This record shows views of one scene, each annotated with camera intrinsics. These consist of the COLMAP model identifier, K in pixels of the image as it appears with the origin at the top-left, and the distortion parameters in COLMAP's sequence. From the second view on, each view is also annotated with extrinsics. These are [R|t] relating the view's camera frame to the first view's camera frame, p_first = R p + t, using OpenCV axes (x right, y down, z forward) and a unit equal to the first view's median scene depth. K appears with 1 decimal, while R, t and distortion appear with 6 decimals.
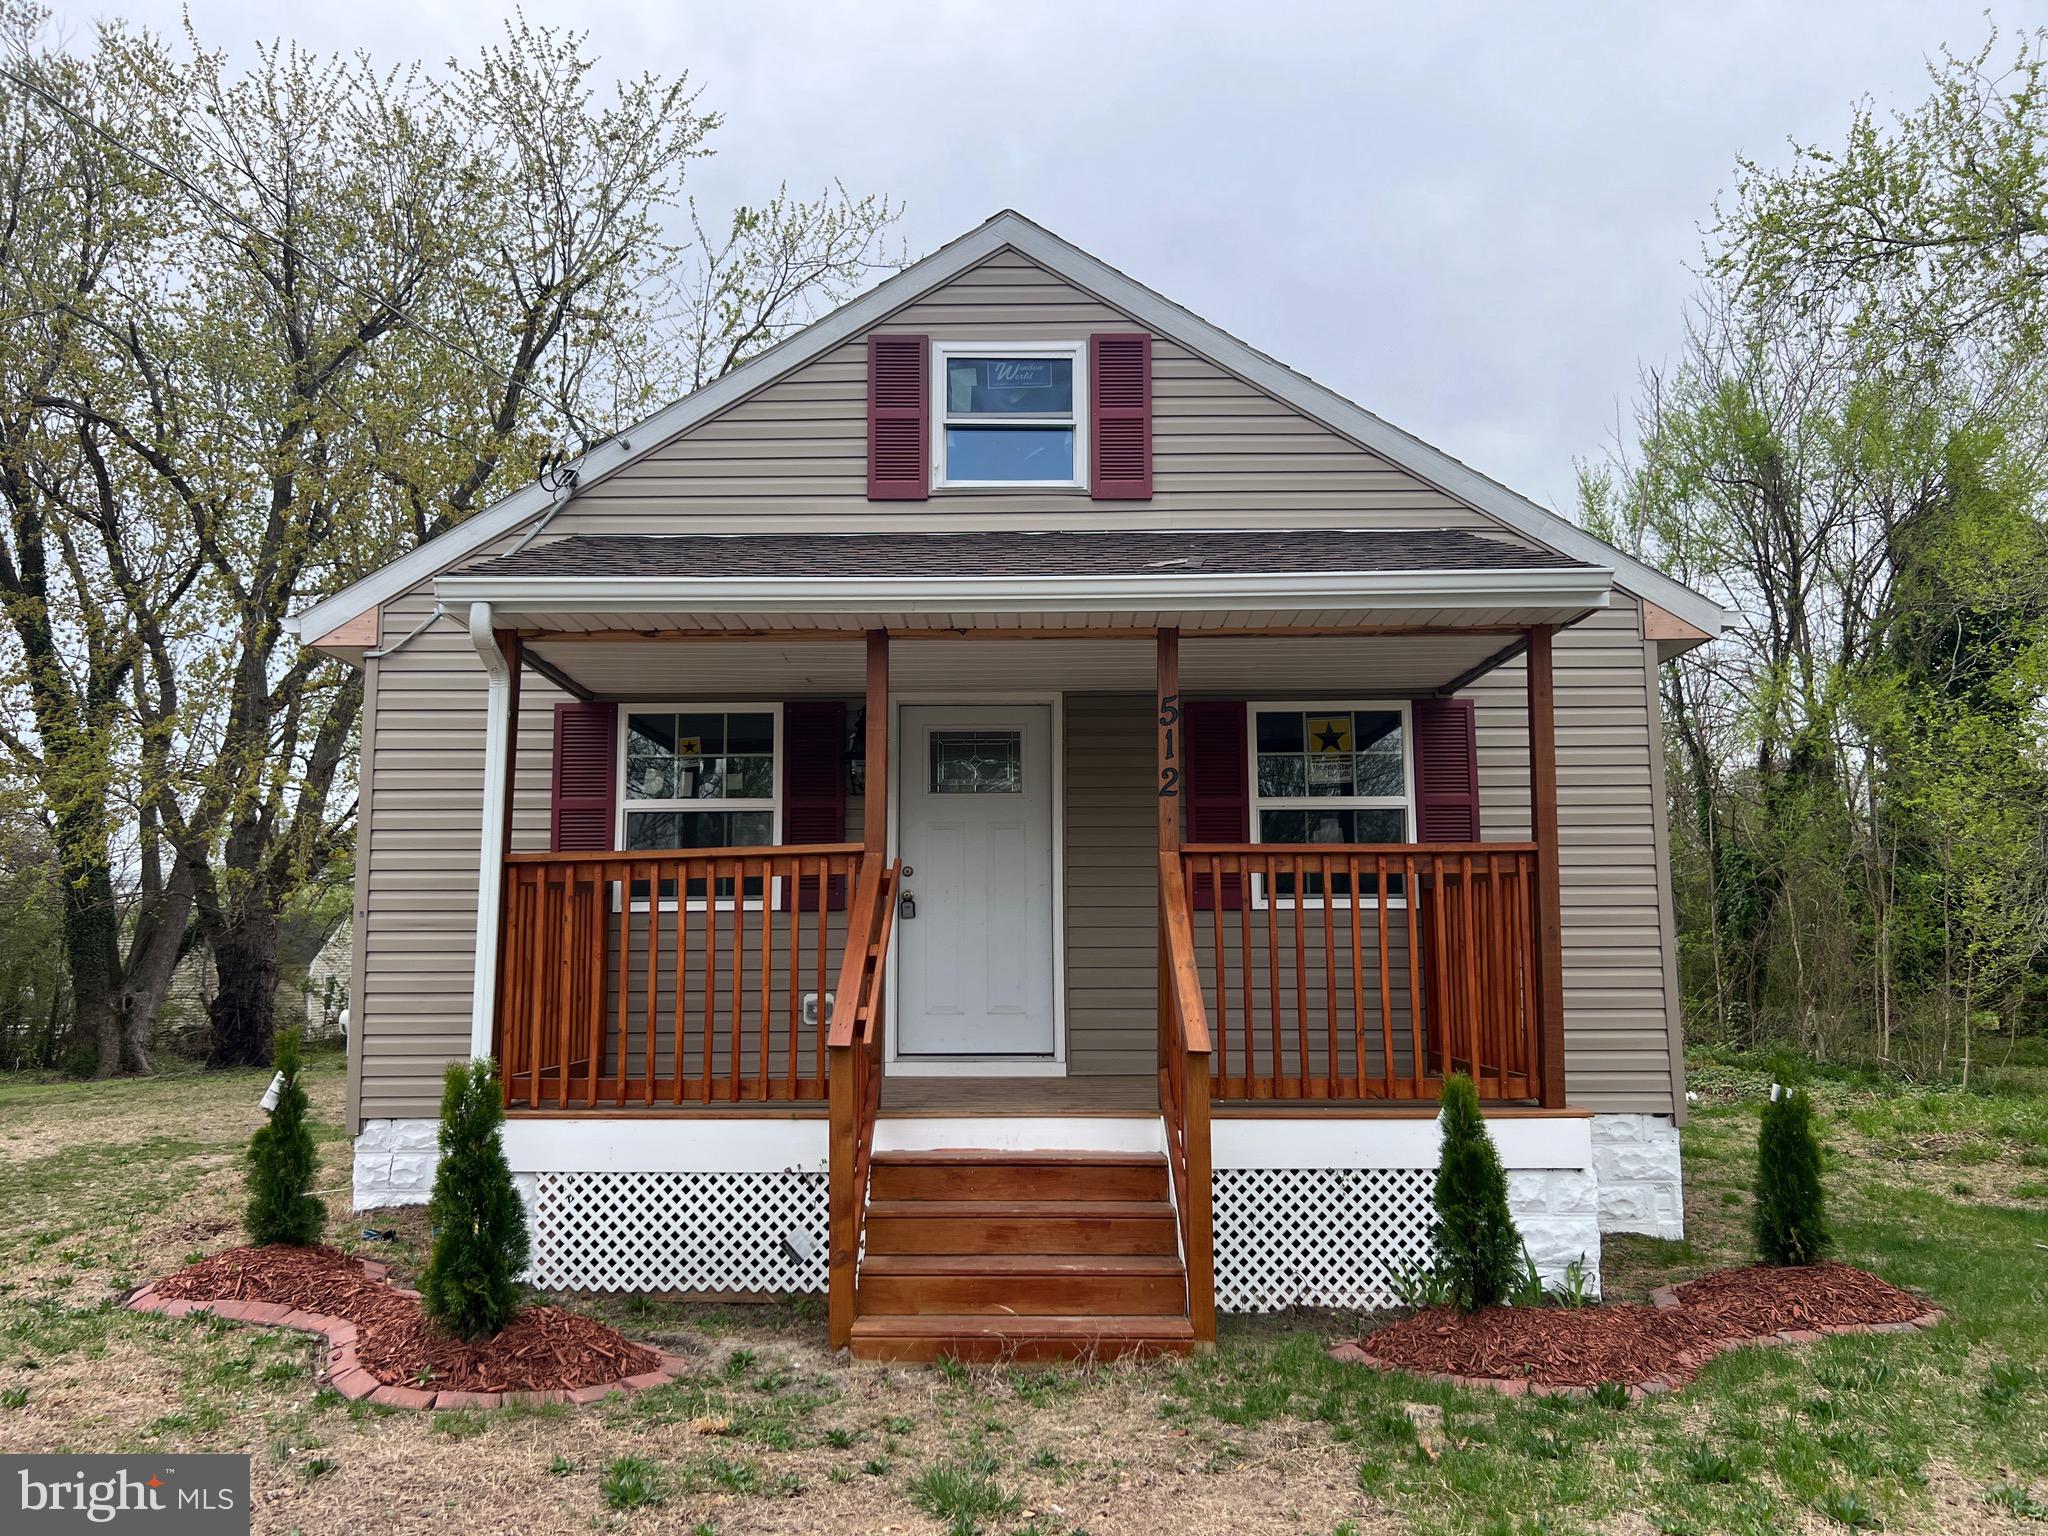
lens RADIAL K [[1531.3, 0, 1034.4], [0, 1531.3, 783.6], [0, 0, 1]] dist [0.039959, -0.000147]
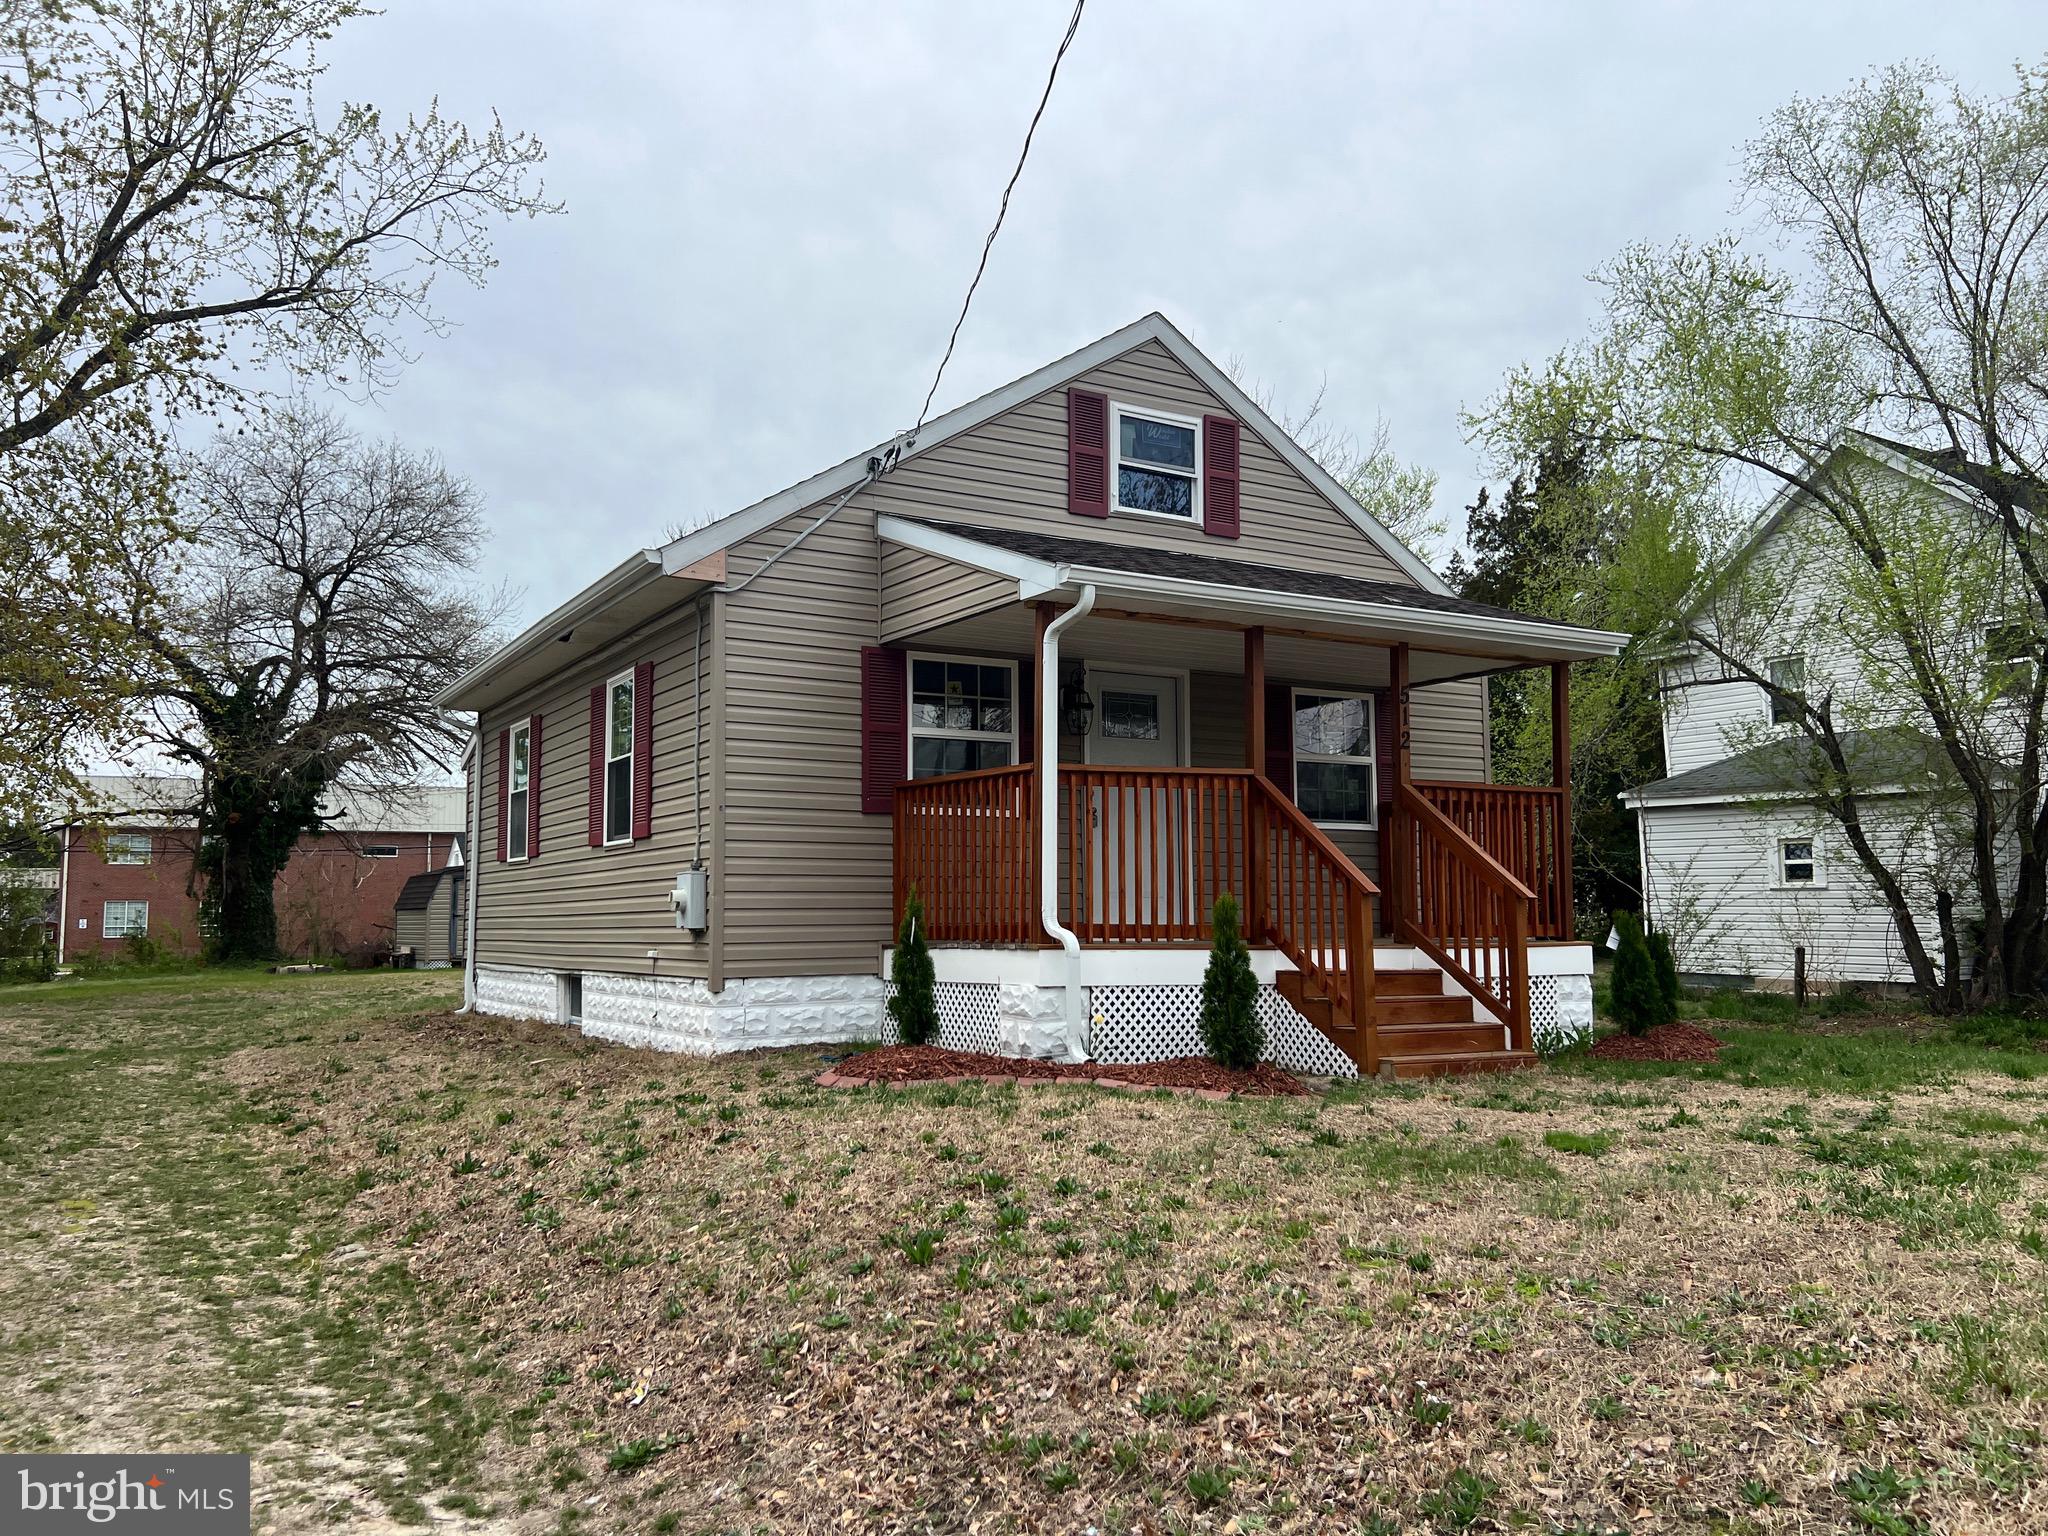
lens RADIAL K [[1531.3, 0, 1039.2], [0, 1531.3, 762.4], [0, 0, 1]] dist [0.039959, -0.000147]
pose [[0.845932, 0.046583, 0.531252, -0.828536], [-0.069896, 0.997269, 0.023852, 0.002229], [-0.528690, -0.057310, 0.846878, -0.130142]]
